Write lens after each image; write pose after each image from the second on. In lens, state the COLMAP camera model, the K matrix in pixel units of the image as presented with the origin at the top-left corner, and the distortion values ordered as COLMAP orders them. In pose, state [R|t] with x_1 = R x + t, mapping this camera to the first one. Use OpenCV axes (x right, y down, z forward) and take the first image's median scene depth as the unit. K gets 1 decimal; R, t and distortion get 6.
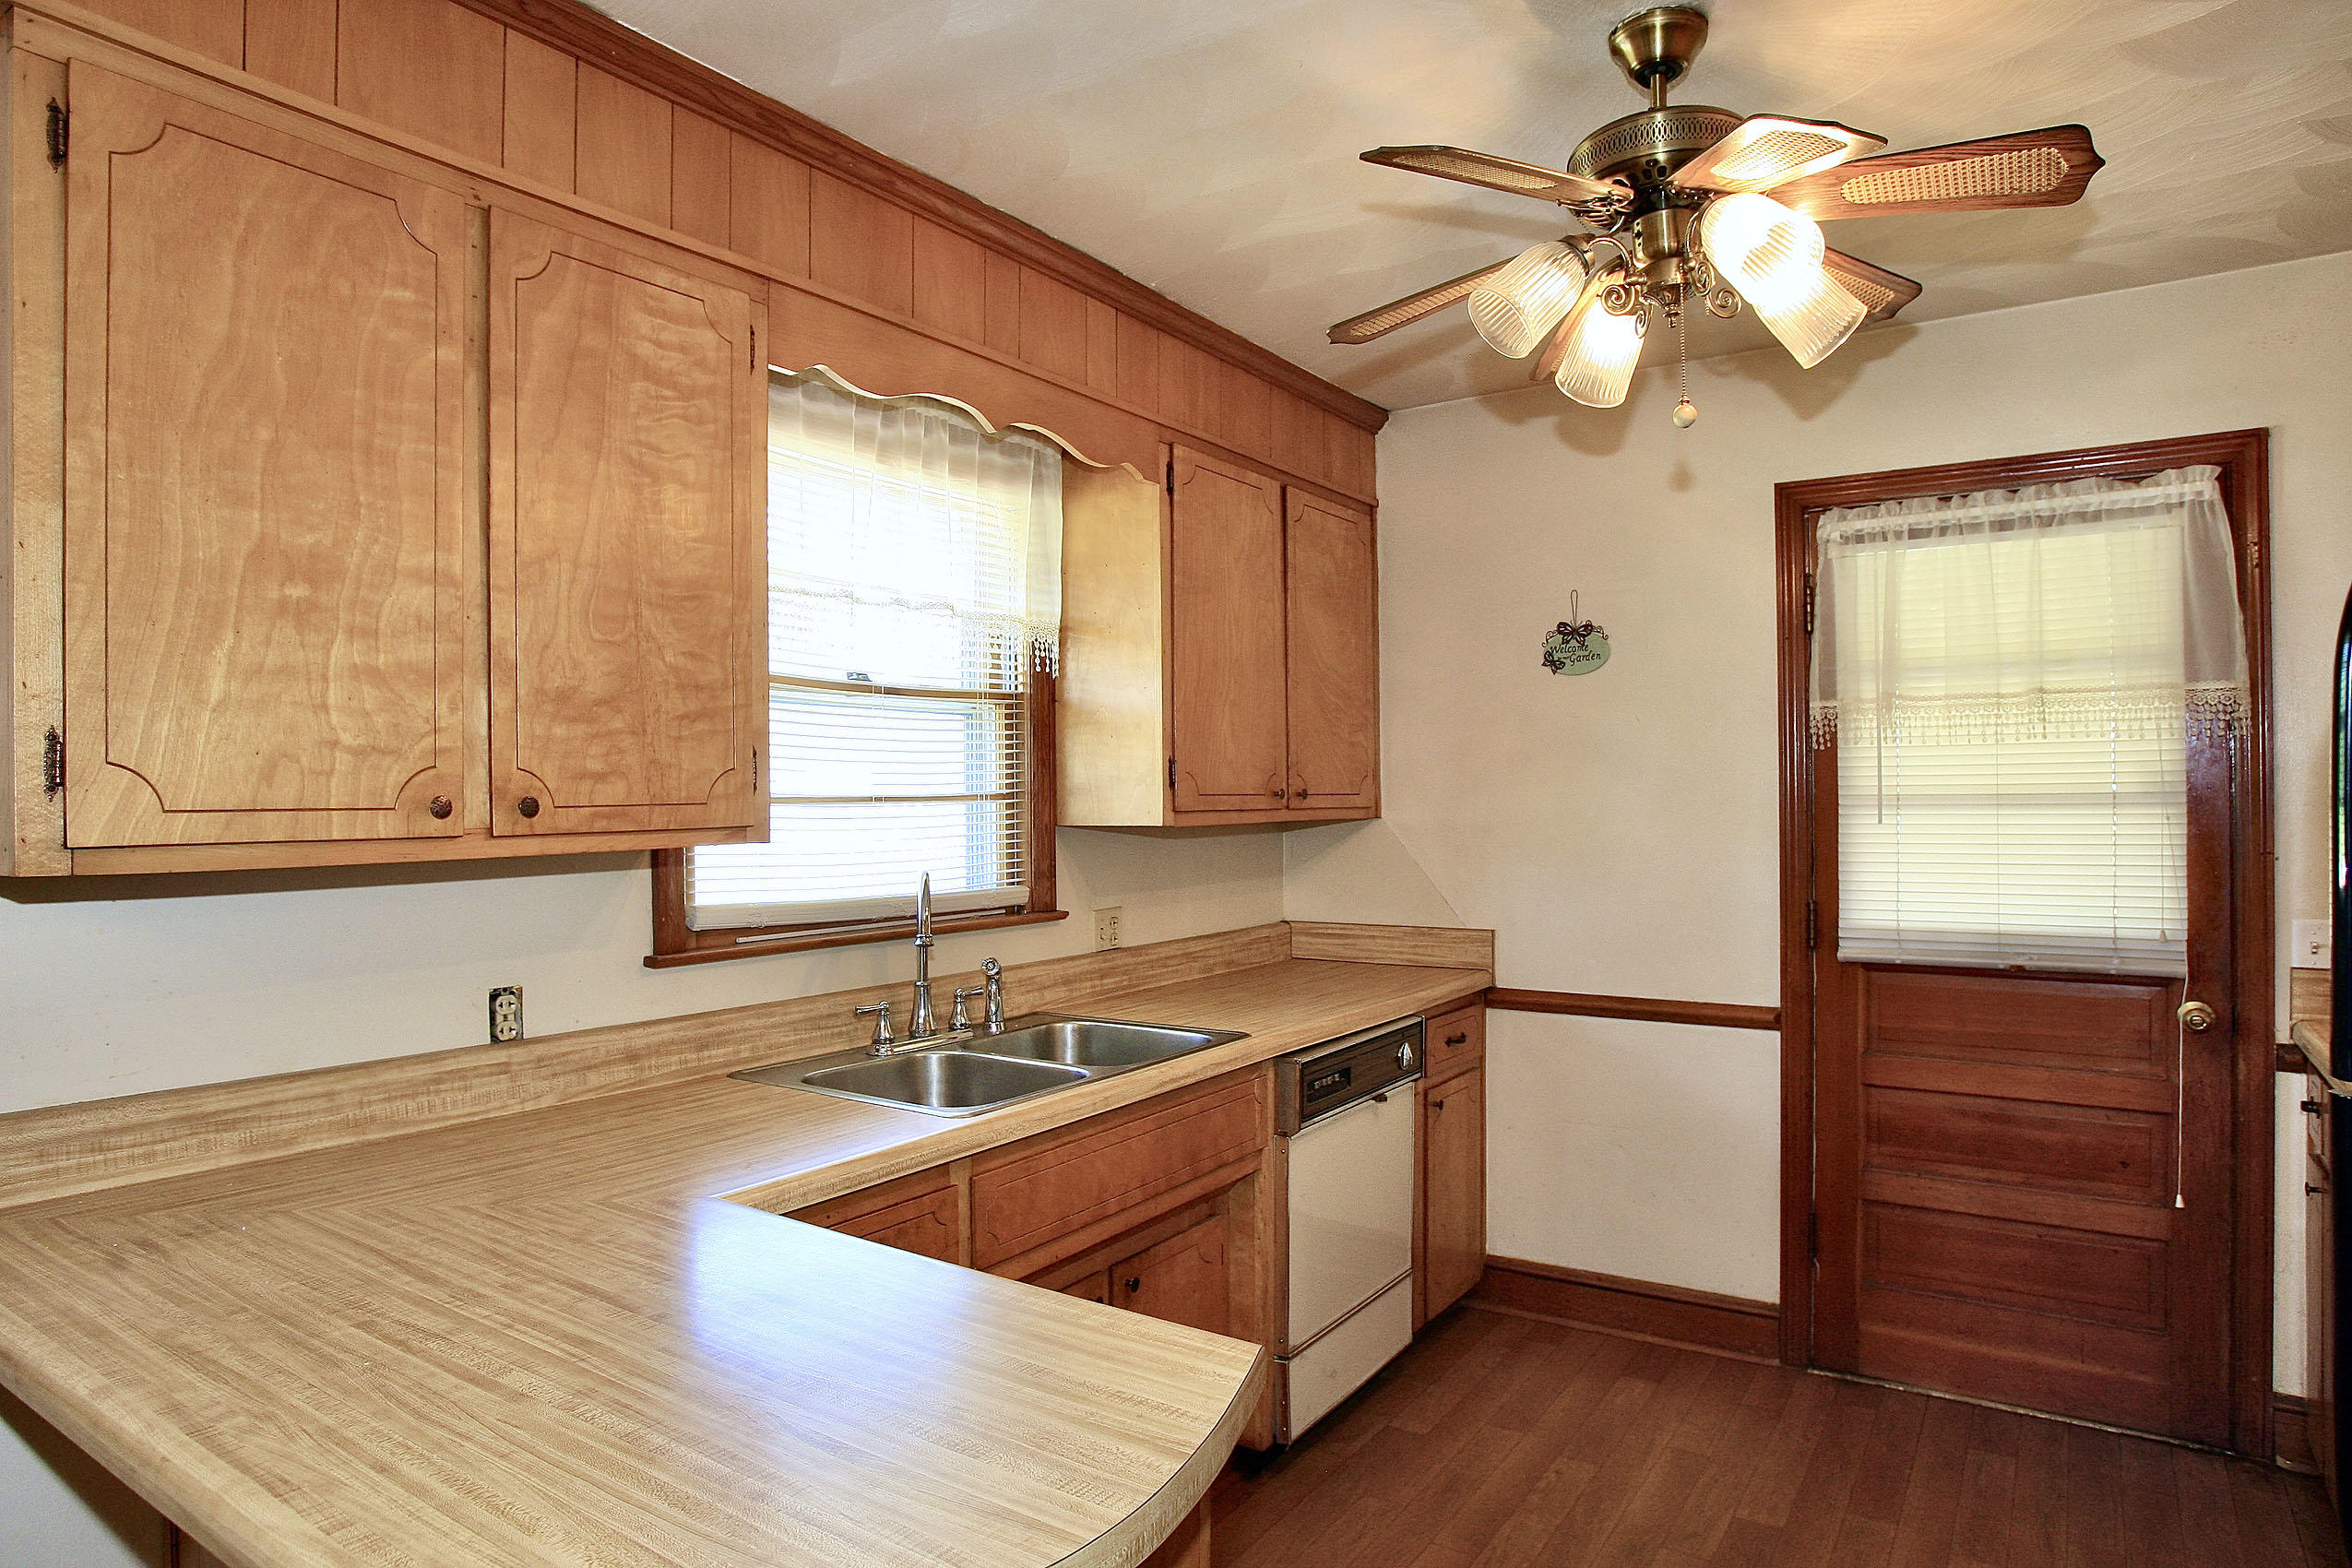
lens RADIAL K [[1375.6, 0, 1175.3], [0, 1375.6, 781.7], [0, 0, 1]] dist [-0.089412, 0.043571]
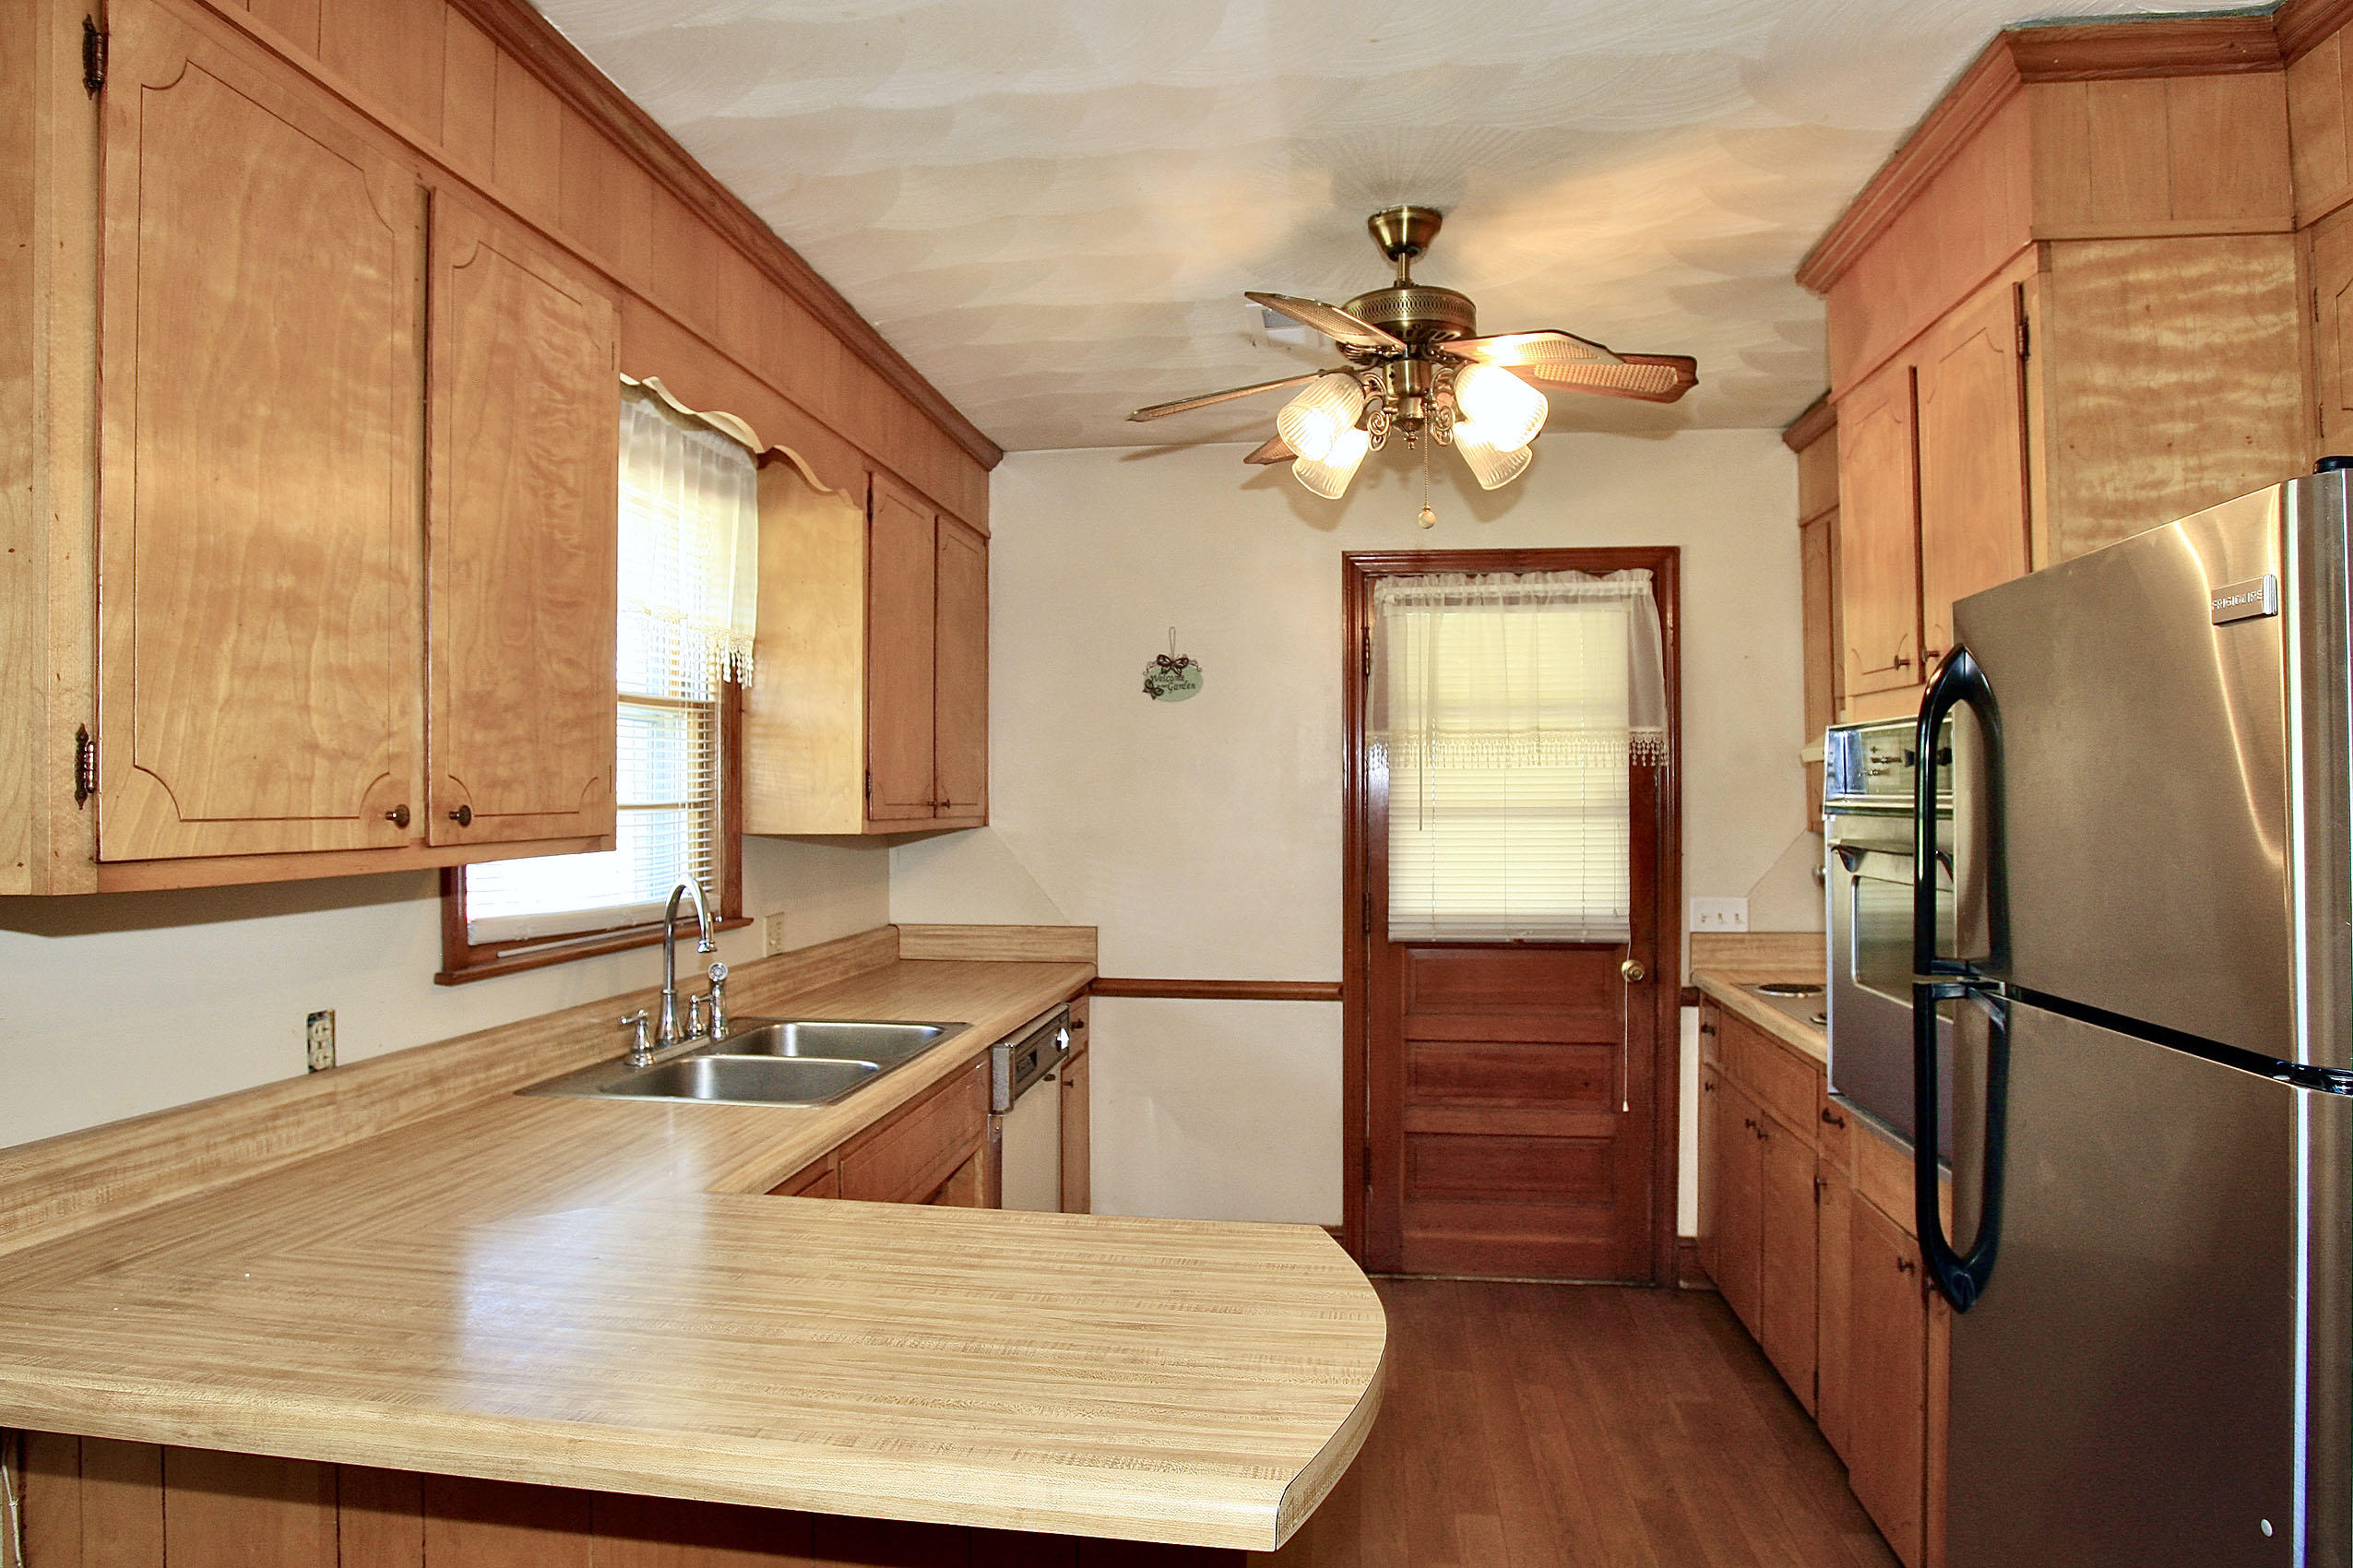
lens RADIAL K [[1391.2, 0, 1177.2], [0, 1391.2, 778.6], [0, 0, 1]] dist [-0.096312, 0.047185]
pose [[0.894439, 0.013495, 0.446985, -0.288965], [-0.009986, 0.999898, -0.010207, -0.001898], [-0.447078, 0.004666, 0.894483, -0.061563]]
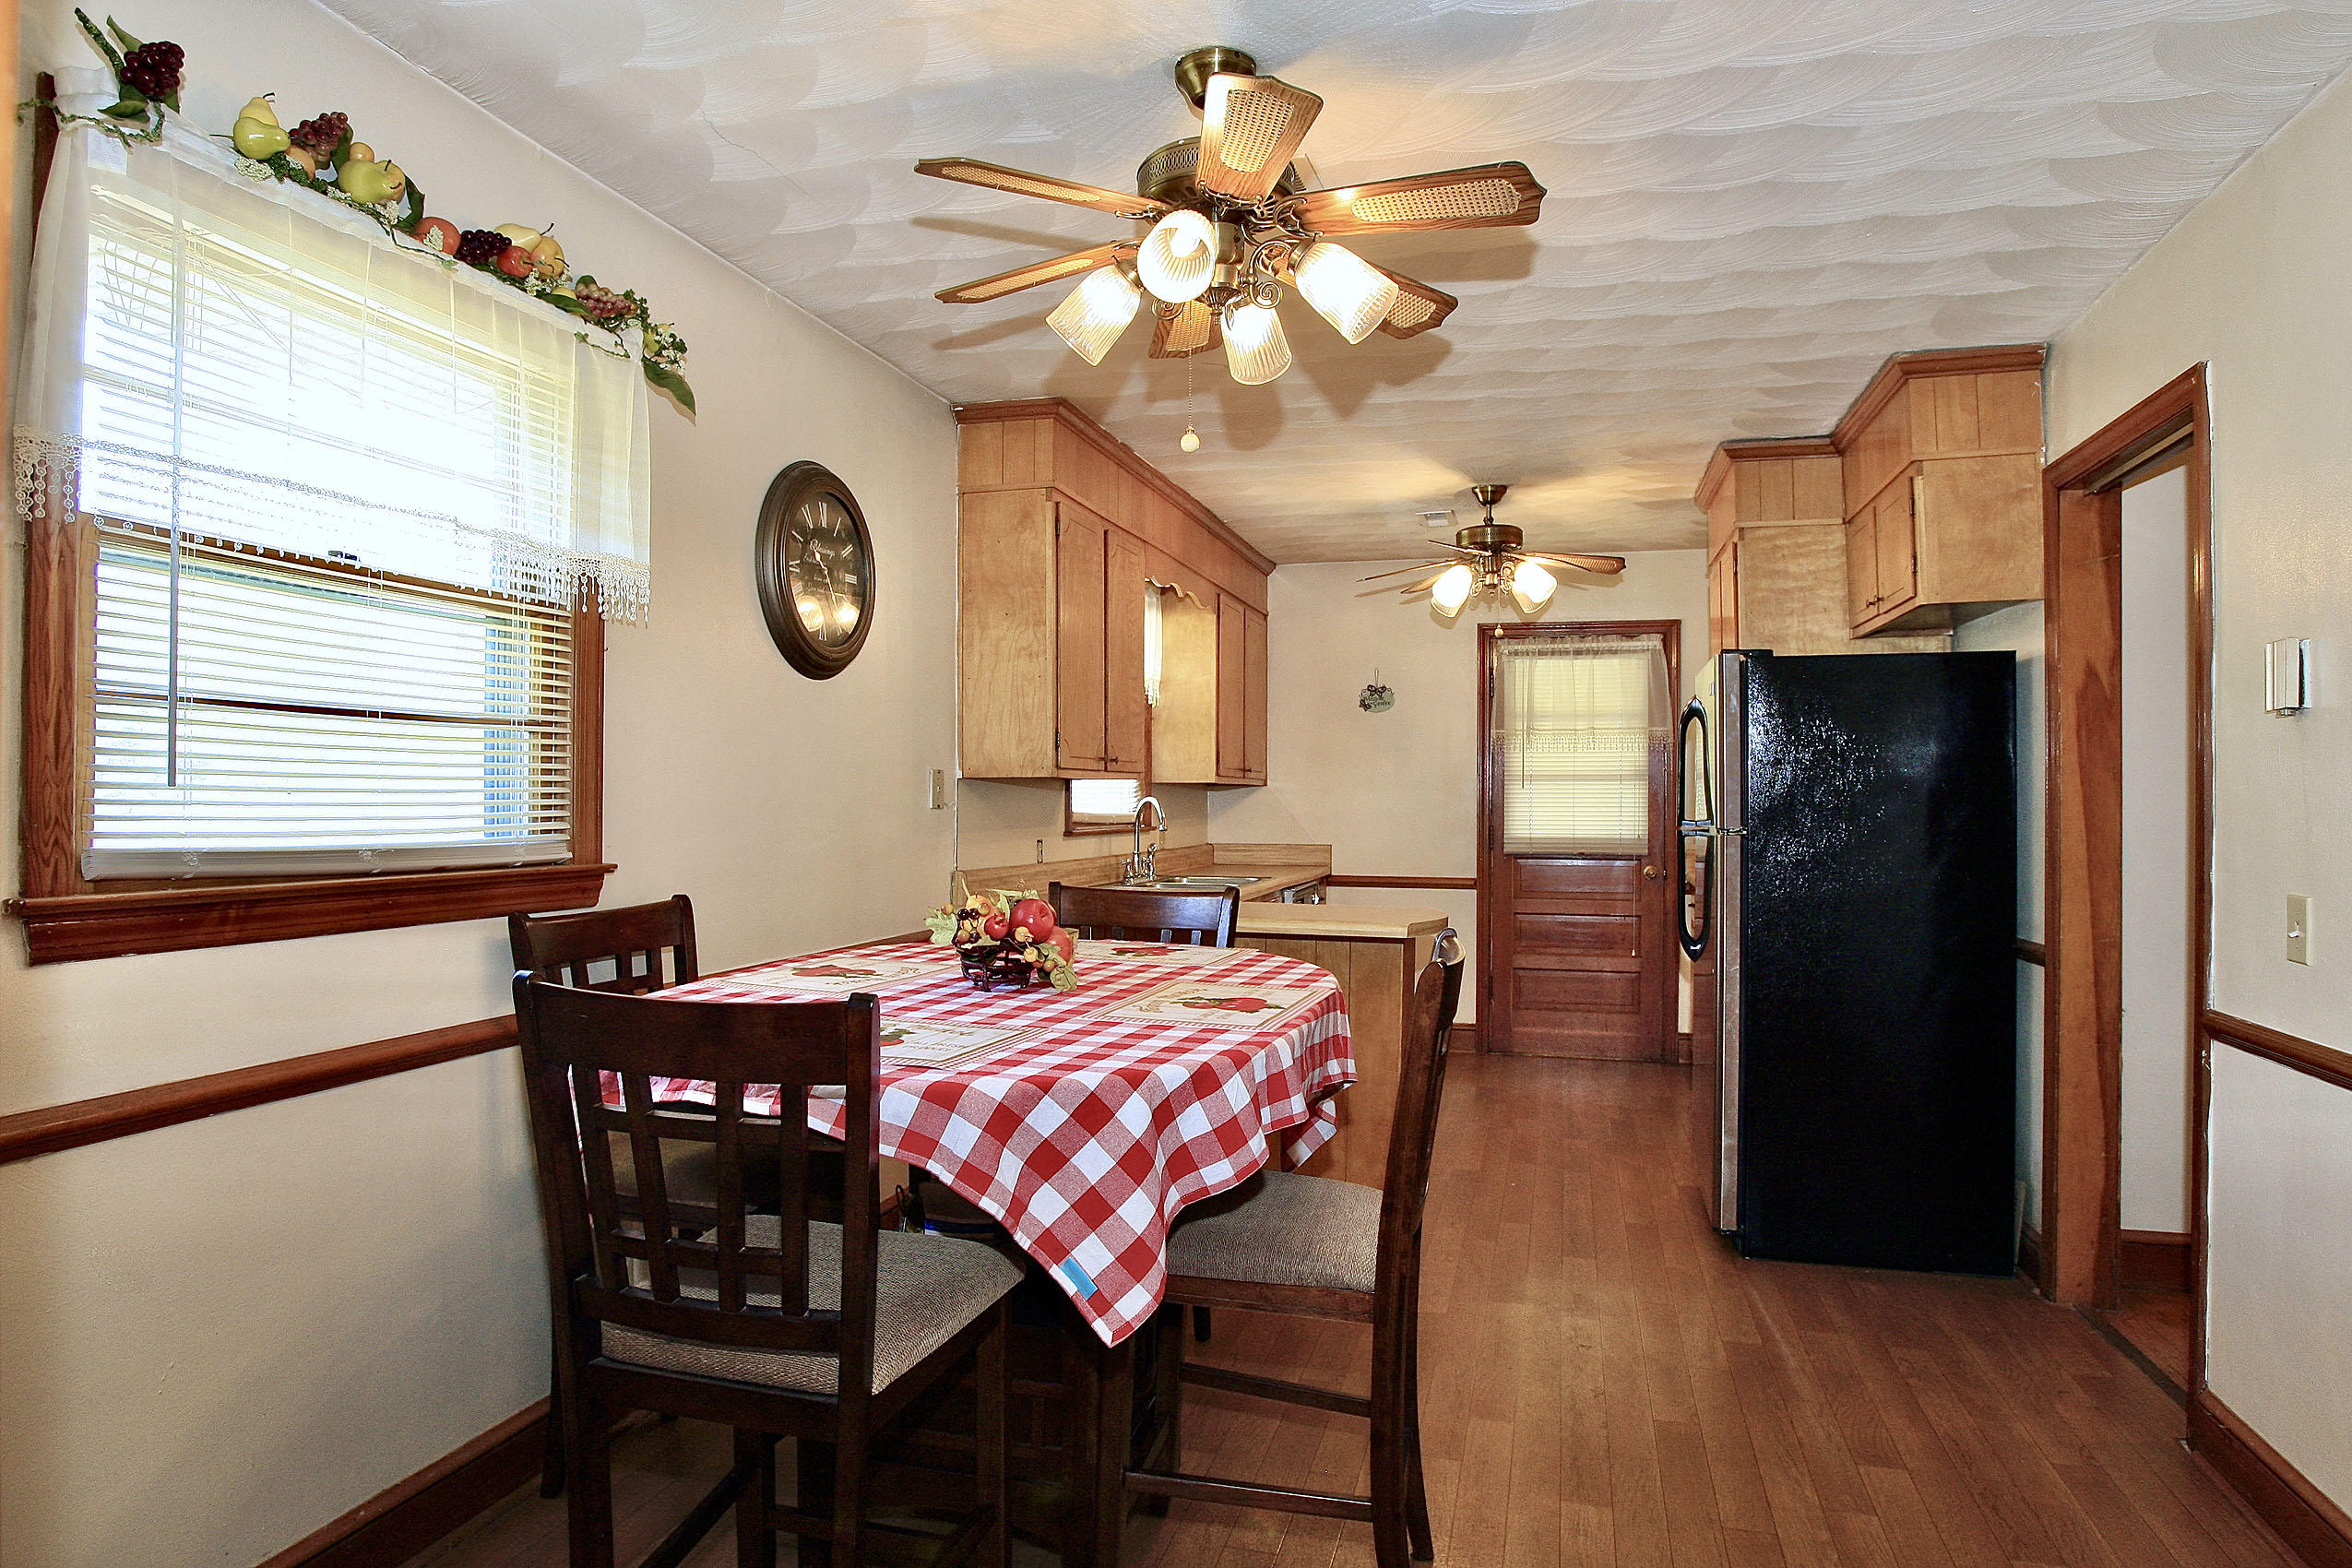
lens RADIAL K [[1390.7, 0, 1176.7], [0, 1390.7, 778.6], [0, 0, 1]] dist [-0.096312, 0.047185]
pose [[0.948139, 0.016744, 0.317415, -0.774499], [-0.015465, 0.999859, -0.006548, 0.043303], [-0.317479, 0.001299, 0.948264, -1.009314]]
